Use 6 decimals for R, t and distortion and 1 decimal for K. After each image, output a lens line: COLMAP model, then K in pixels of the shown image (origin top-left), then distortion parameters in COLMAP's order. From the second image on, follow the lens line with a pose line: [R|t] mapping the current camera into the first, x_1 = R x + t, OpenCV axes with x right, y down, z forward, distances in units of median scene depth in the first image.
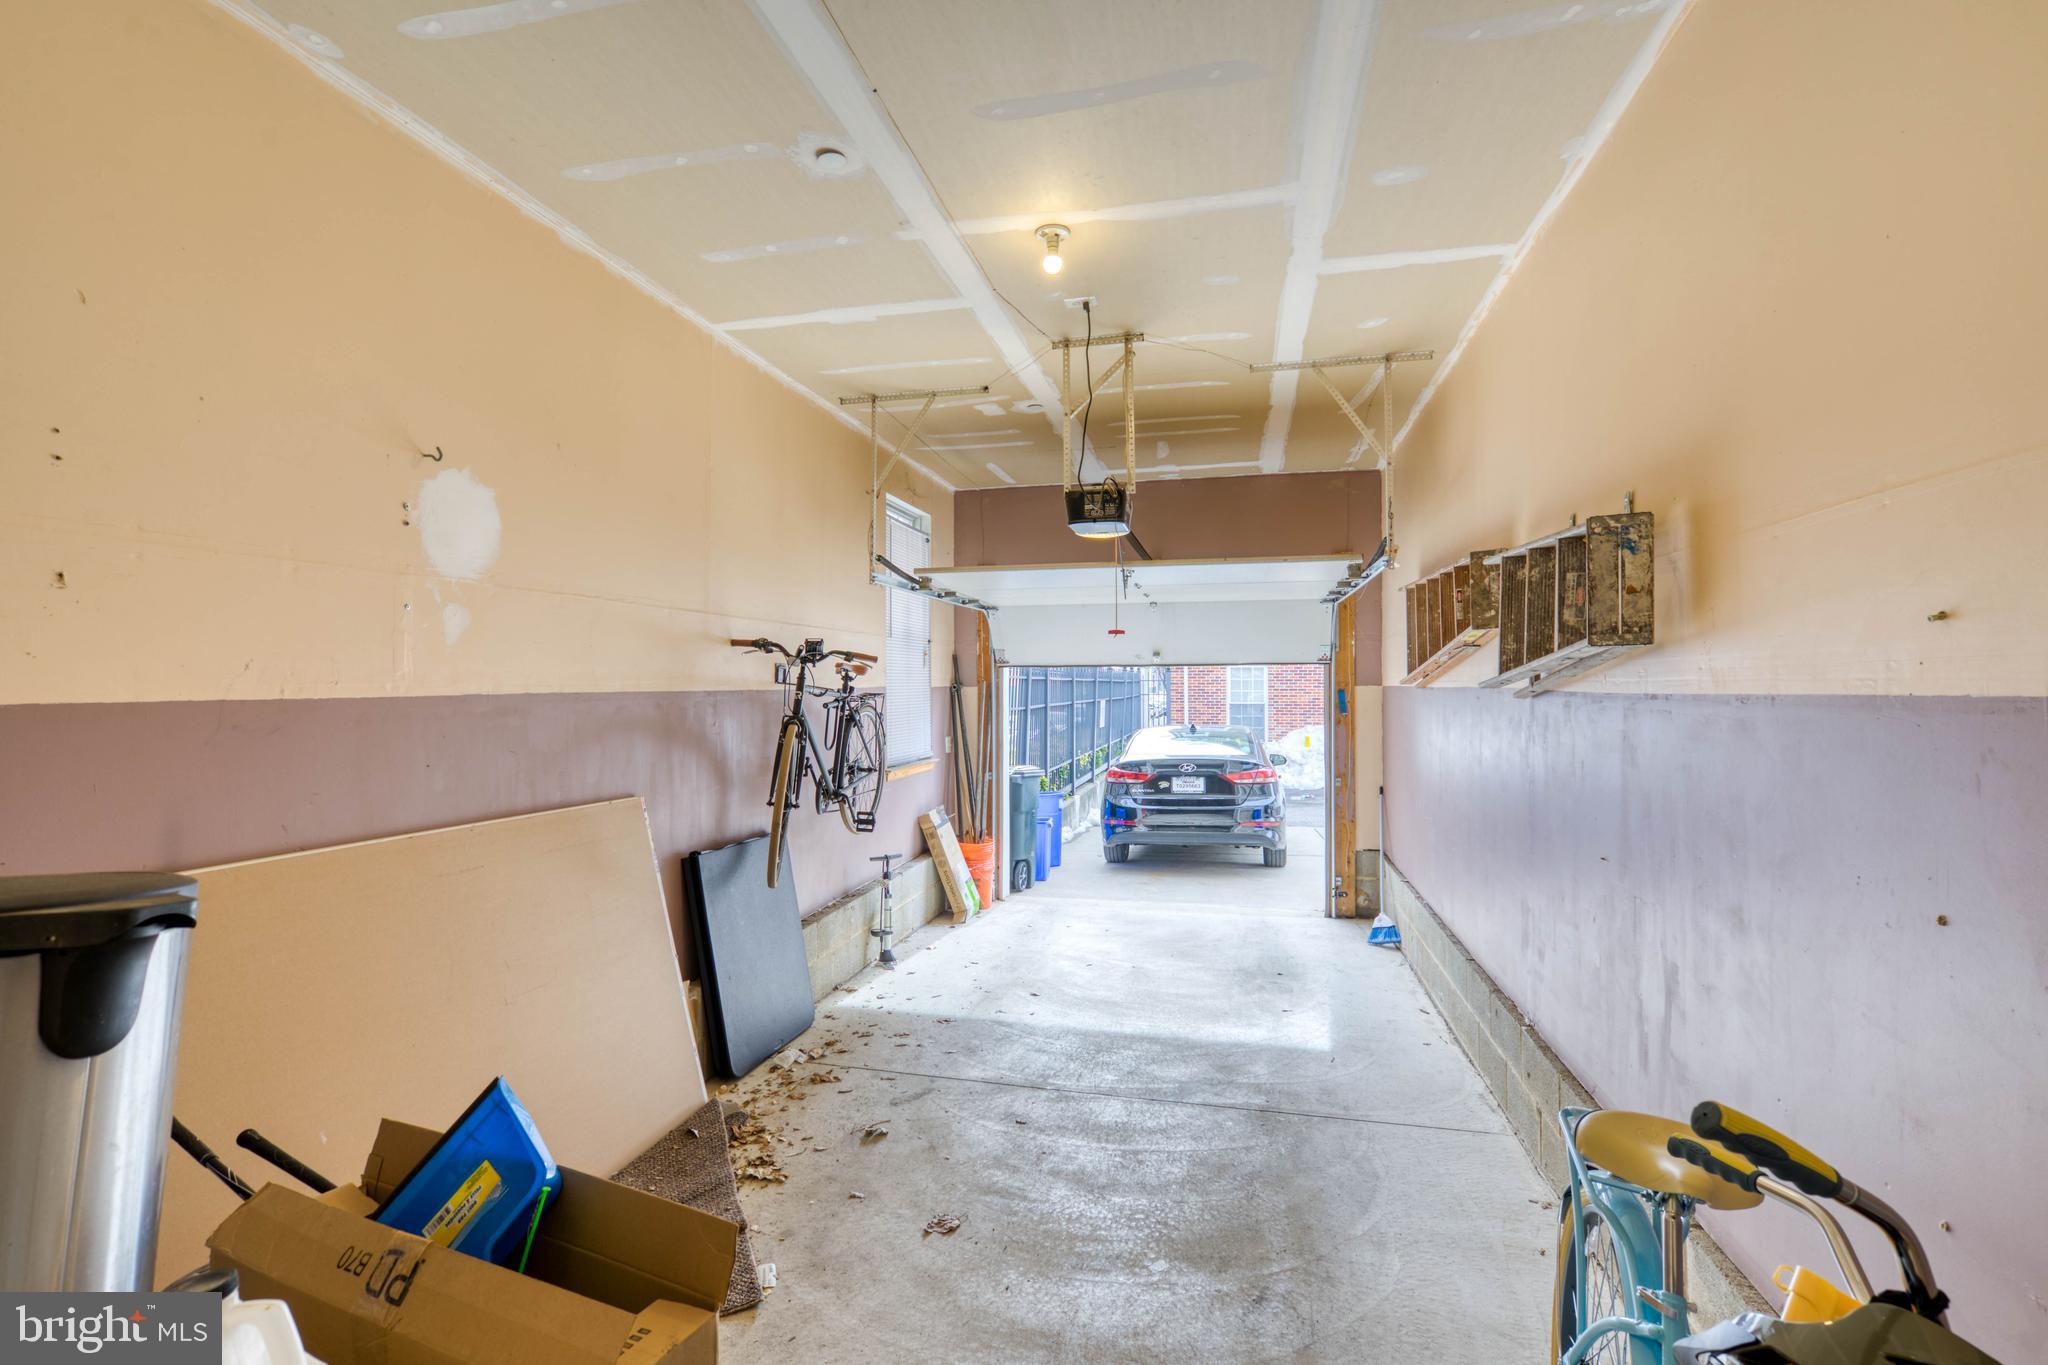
lens RADIAL K [[924.7, 0, 1021.1], [0, 924.7, 687.1], [0, 0, 1]] dist [0.004412, 0.002628]
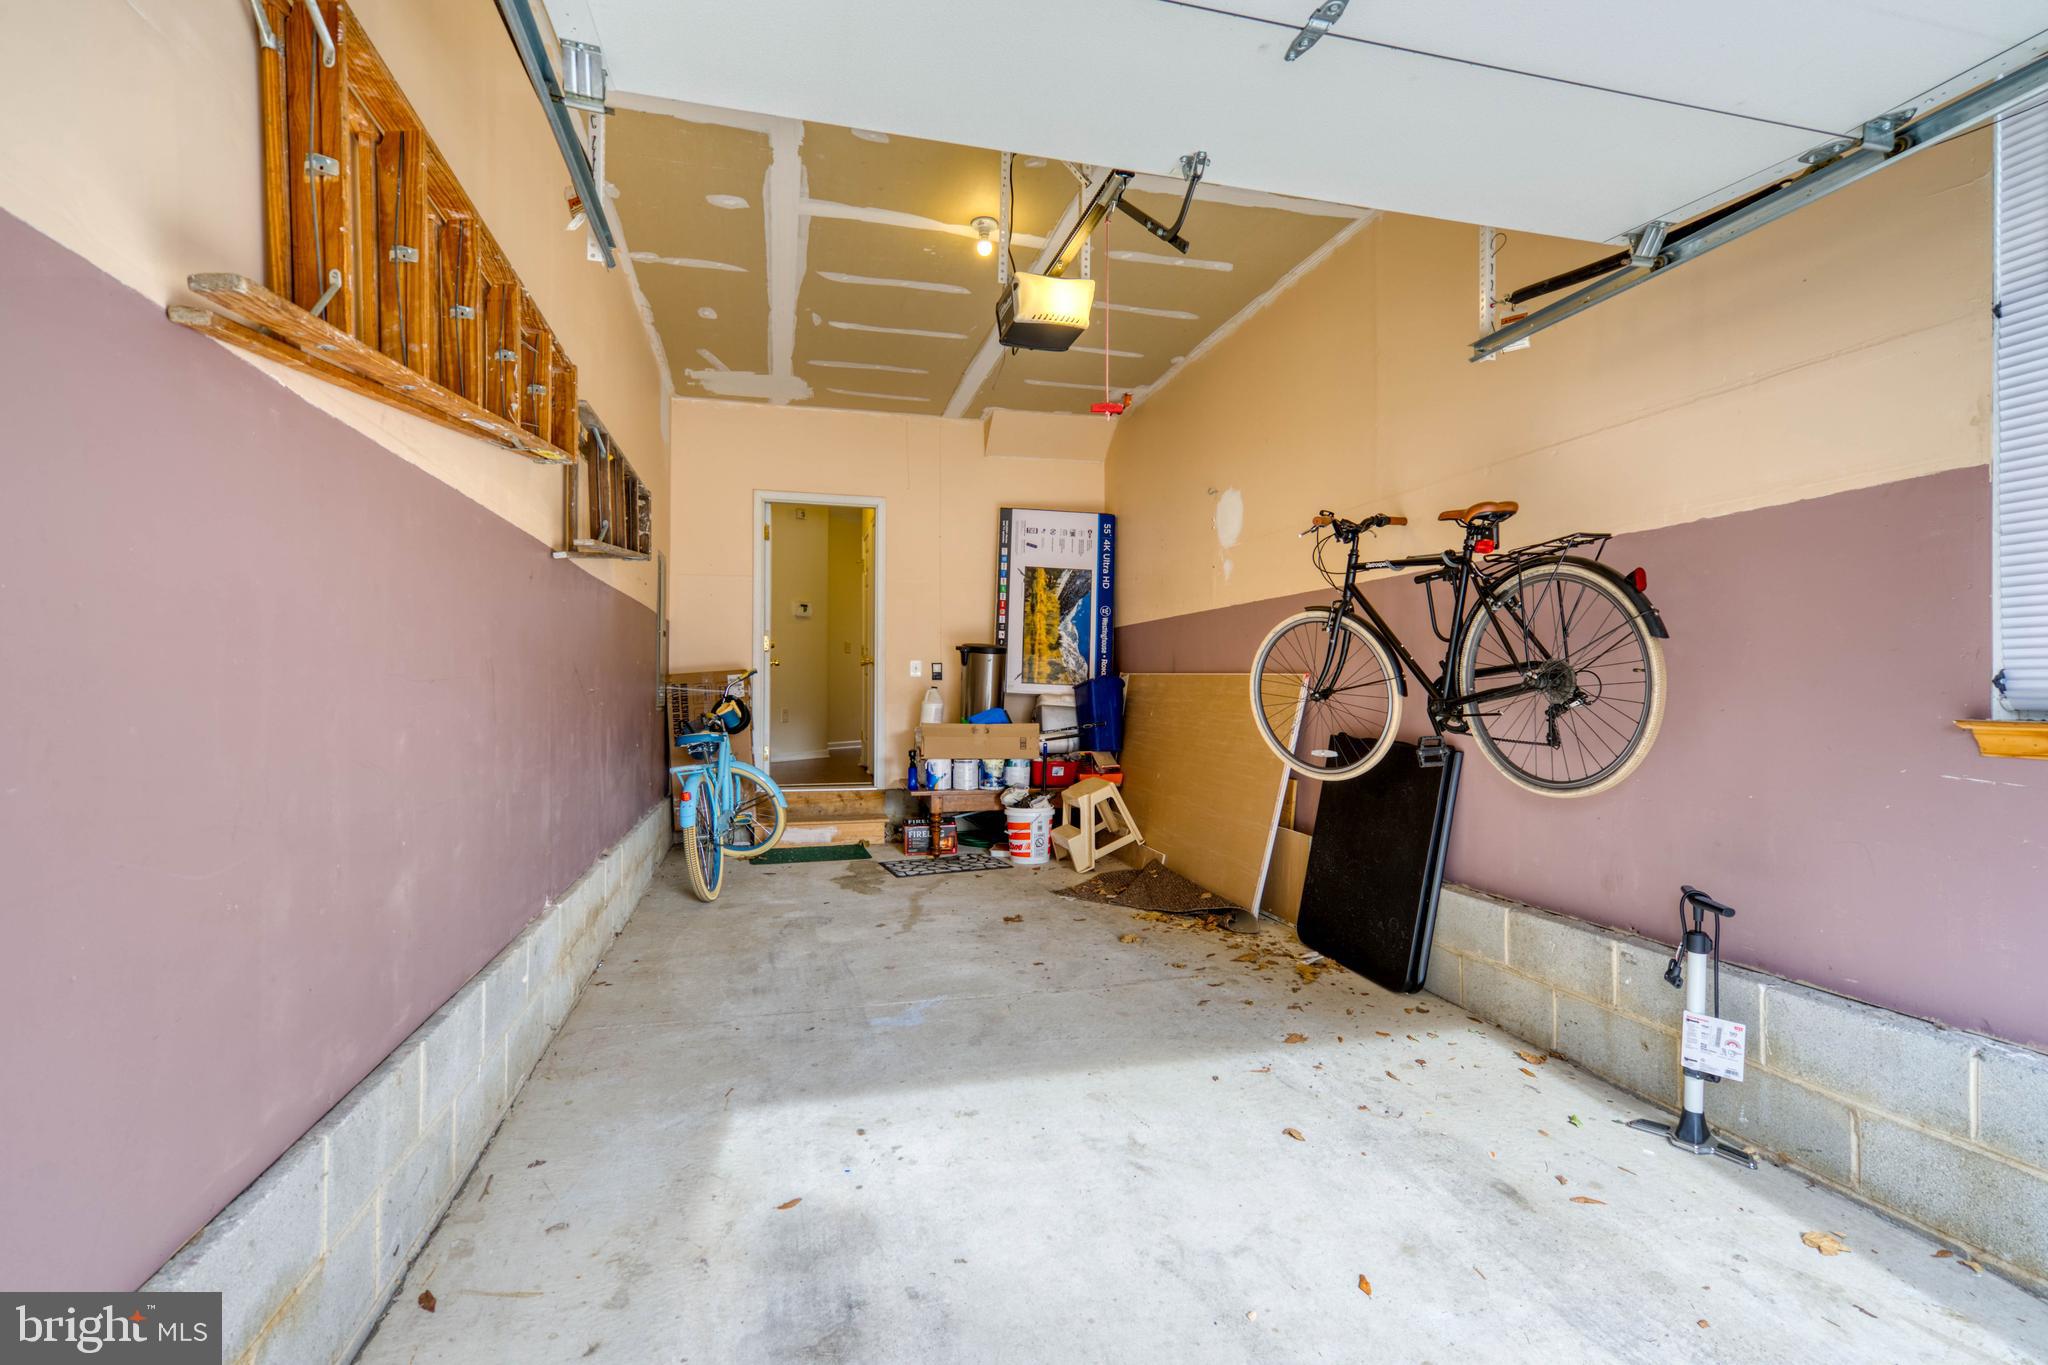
lens RADIAL K [[924.7, 0, 1016.5], [0, 924.7, 685.8], [0, 0, 1]] dist [0.004412, 0.002628]
pose [[-0.878995, -0.001128, -0.476829, 0.553620], [-0.003802, 0.999982, 0.004644, 0.131144], [0.476815, 0.005895, -0.878984, 1.964772]]
